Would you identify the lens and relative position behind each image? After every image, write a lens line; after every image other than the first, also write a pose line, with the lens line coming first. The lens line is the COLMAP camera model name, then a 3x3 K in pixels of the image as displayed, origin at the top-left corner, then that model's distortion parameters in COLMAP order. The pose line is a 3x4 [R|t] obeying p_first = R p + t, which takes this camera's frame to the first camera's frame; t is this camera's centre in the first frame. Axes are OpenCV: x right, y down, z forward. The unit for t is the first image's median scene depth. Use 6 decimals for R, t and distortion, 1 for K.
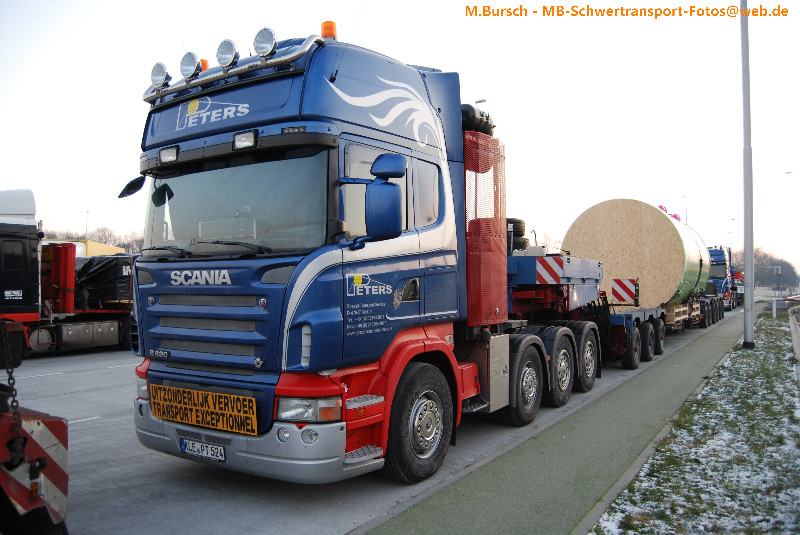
lens RADIAL K [[711.3, 0, 399.7], [0, 711.3, 269.3], [0, 0, 1]] dist [-0.018056, -0.002857]
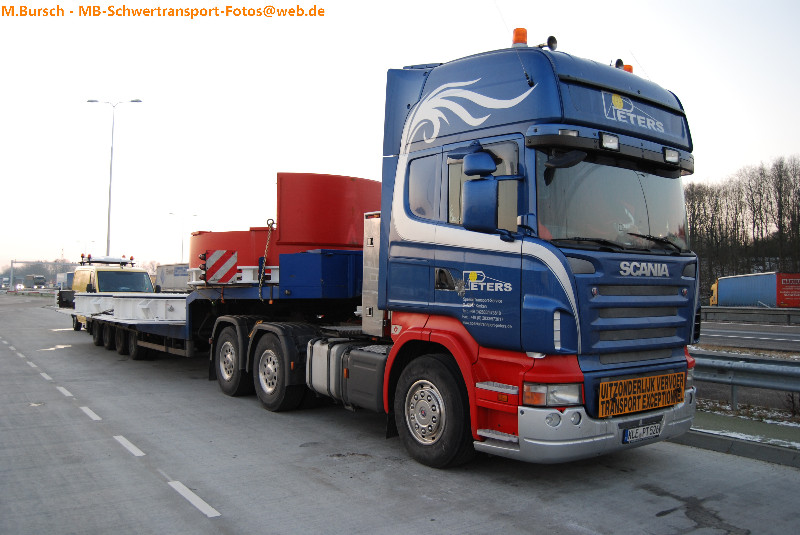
lens RADIAL K [[625.3, 0, 399.6], [0, 625.3, 264.2], [0, 0, 1]] dist [0.001543, -0.001177]
pose [[0.323276, 0.050906, 0.944935, -1.274933], [-0.020547, 0.998694, -0.046773, 0.054855], [-0.946082, -0.004295, 0.323900, 1.037530]]
